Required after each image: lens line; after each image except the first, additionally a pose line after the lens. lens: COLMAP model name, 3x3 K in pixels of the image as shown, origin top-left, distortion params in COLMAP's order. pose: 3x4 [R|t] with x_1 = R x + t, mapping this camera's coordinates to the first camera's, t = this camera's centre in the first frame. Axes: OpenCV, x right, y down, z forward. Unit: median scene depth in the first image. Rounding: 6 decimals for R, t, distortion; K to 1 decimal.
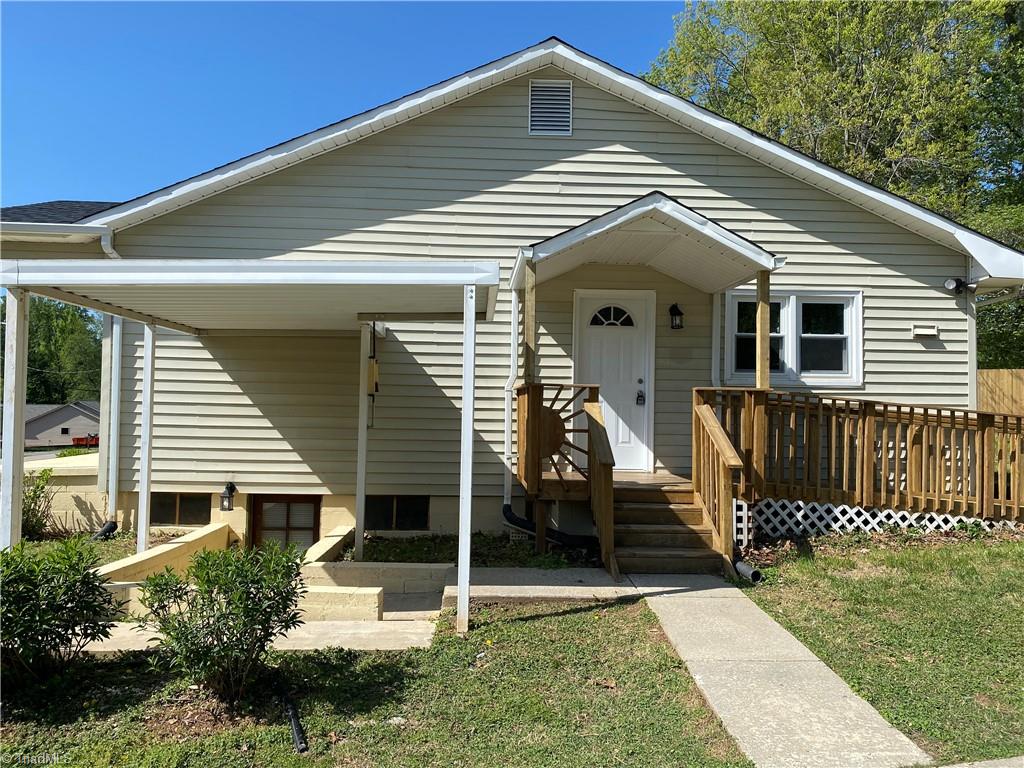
lens RADIAL K [[779.4, 0, 519.1], [0, 779.4, 393.0], [0, 0, 1]] dist [0.018818, -0.008489]
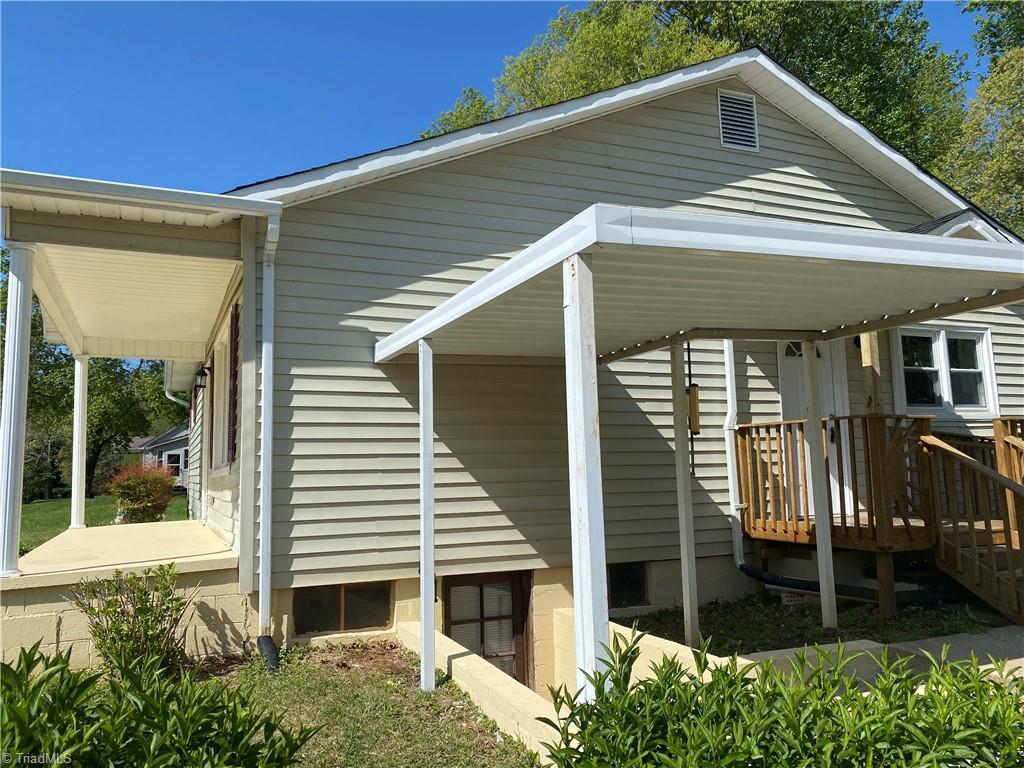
lens RADIAL K [[779.4, 0, 509.7], [0, 779.4, 373.6], [0, 0, 1]] dist [0.018818, -0.008489]
pose [[0.933650, 0.006377, 0.358130, -0.544191], [0.029743, 0.995008, -0.095258, 0.010926], [-0.356950, 0.099590, 0.928799, 0.273254]]
